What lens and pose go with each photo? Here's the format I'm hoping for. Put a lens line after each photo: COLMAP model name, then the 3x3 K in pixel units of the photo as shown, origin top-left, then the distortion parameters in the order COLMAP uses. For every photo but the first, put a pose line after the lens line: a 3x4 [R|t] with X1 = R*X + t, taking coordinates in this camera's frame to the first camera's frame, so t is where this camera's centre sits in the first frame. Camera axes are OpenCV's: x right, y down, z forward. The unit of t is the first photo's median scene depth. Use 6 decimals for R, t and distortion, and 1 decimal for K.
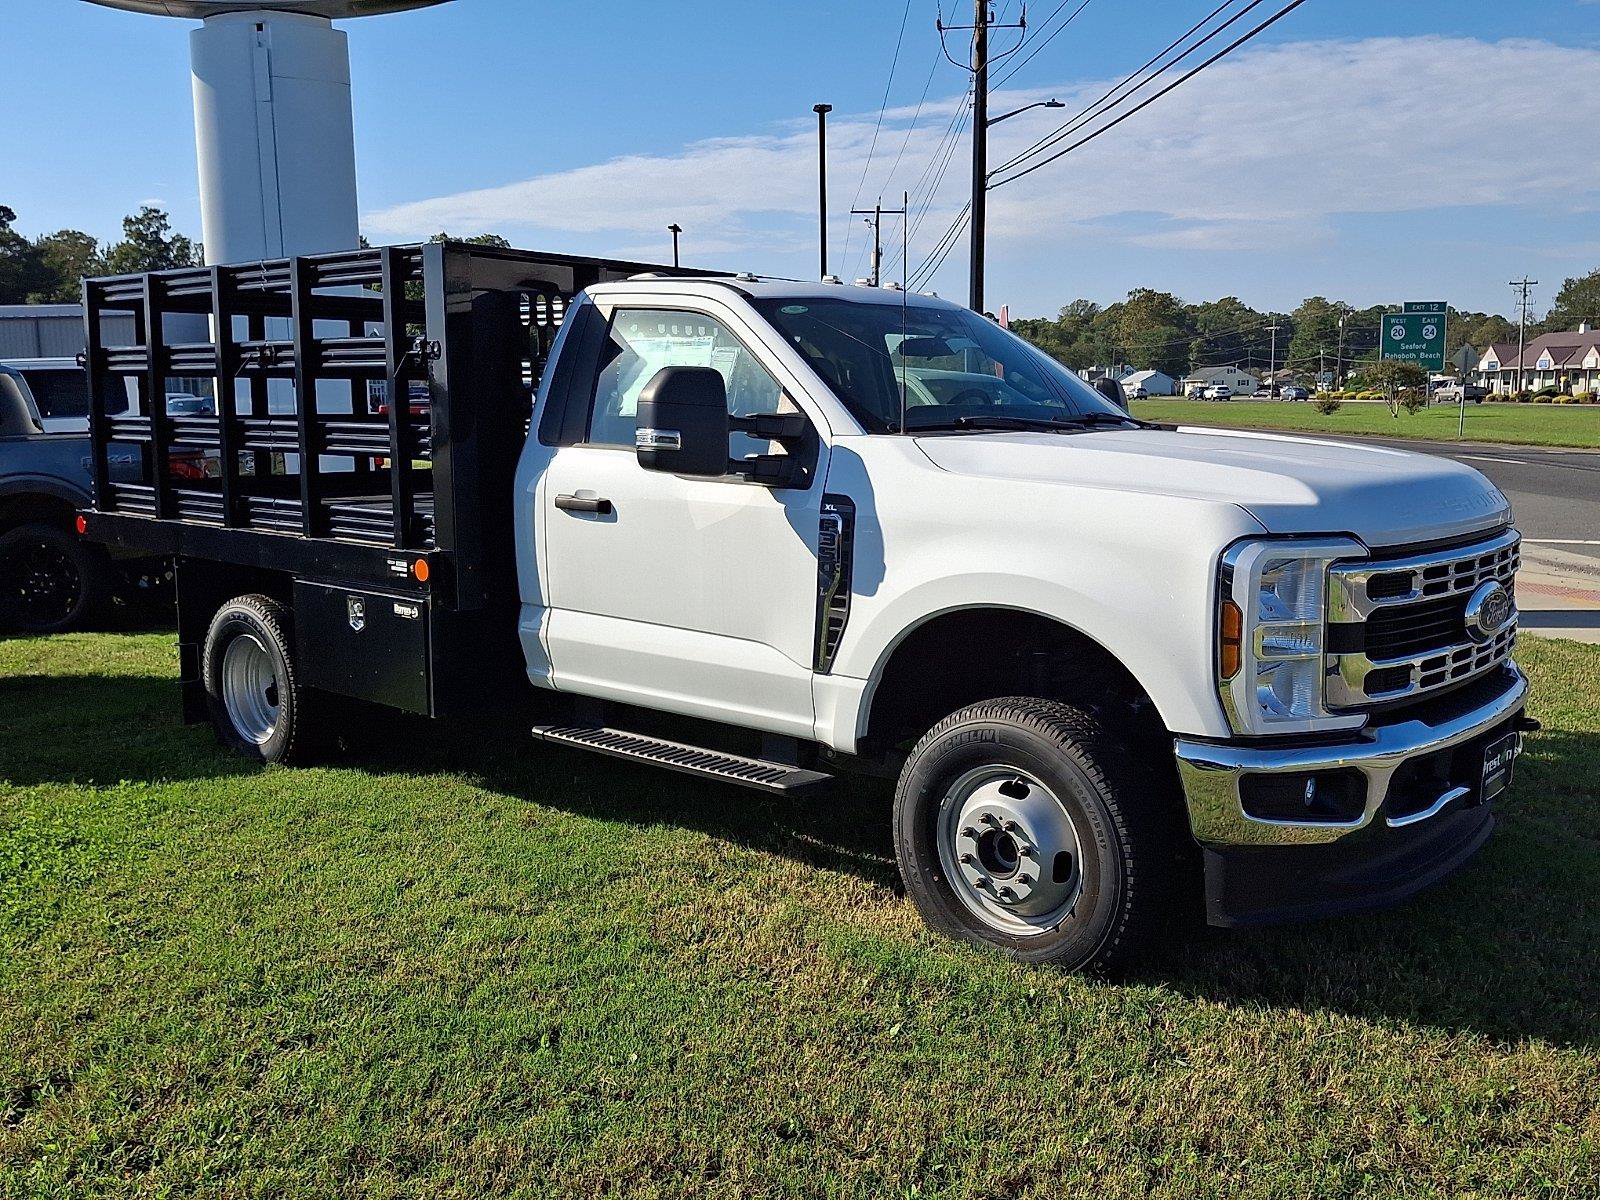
lens RADIAL K [[1418.3, 0, 801.8], [0, 1418.3, 575.5], [0, 0, 1]] dist [0.108412, -0.181955]
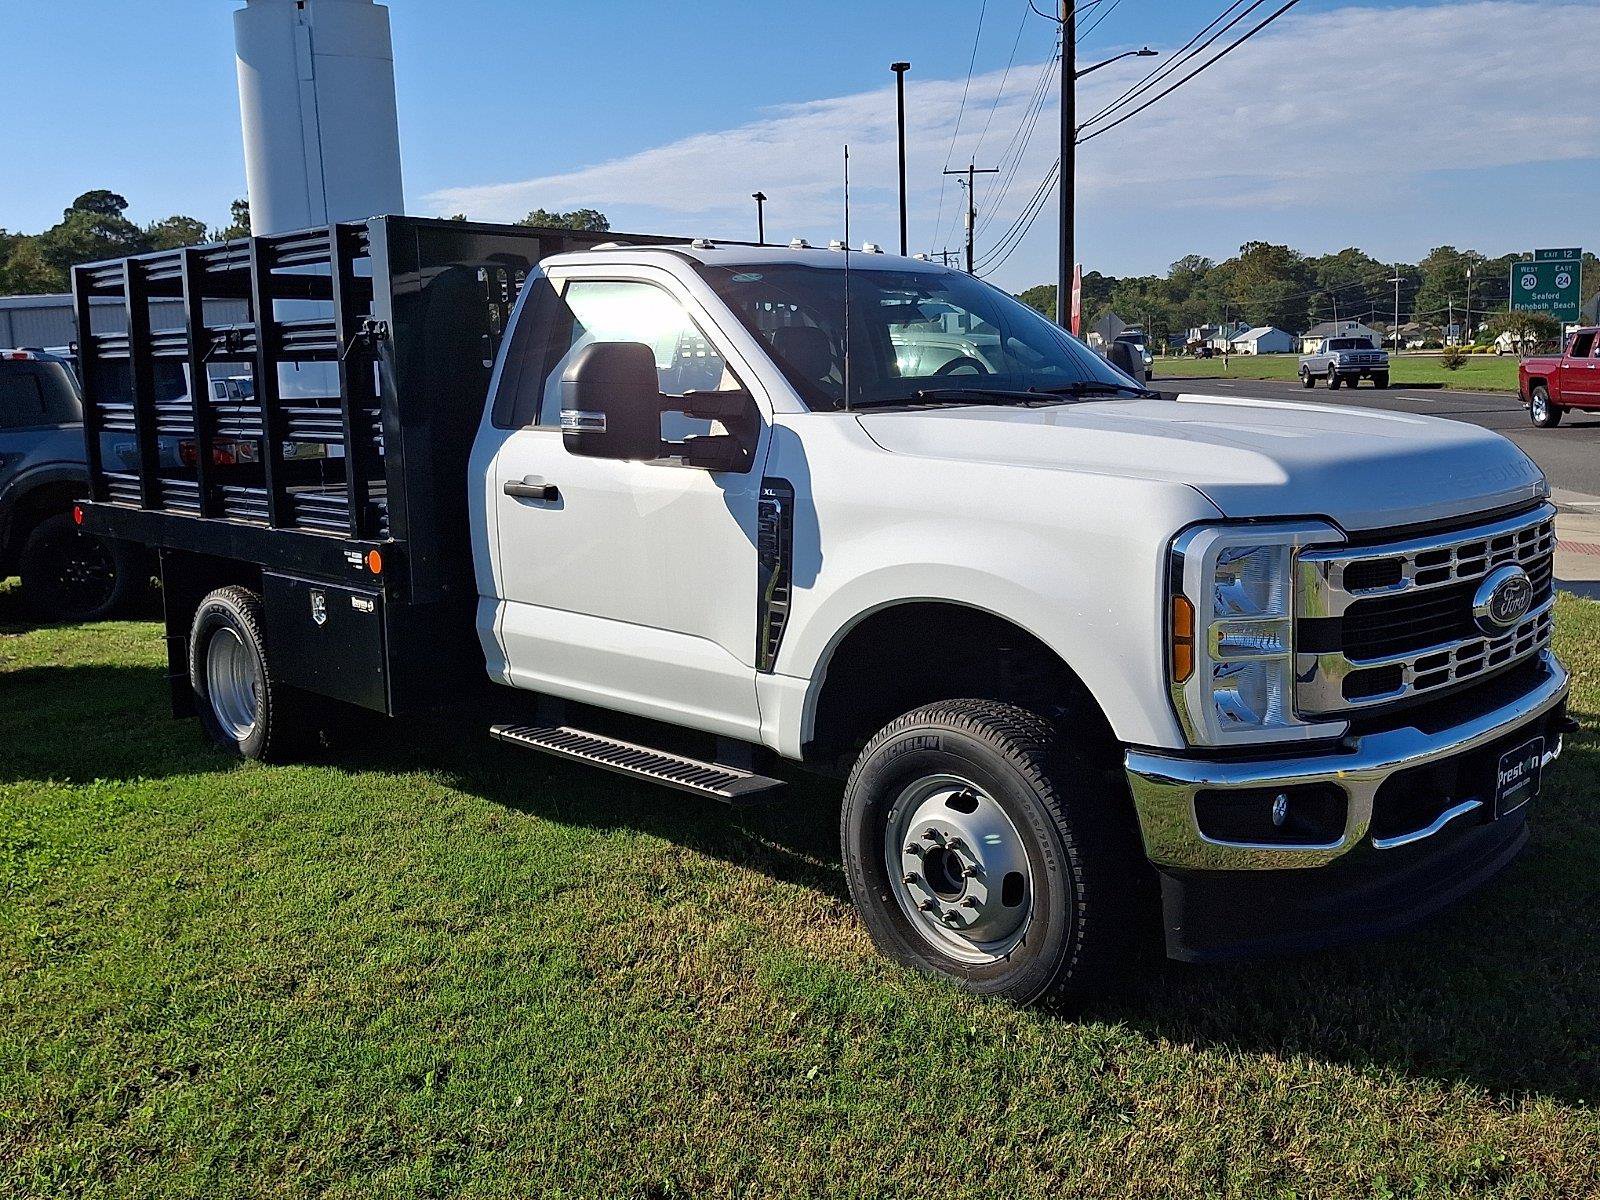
lens RADIAL K [[1442.7, 0, 792.8], [0, 1442.7, 549.5], [0, 0, 1]] dist [0.092419, -0.151102]
pose [[0.996493, -0.012243, -0.082773, 0.114779], [0.012415, 0.999922, 0.001565, -0.012445], [0.082748, -0.002587, 0.996567, 0.072151]]
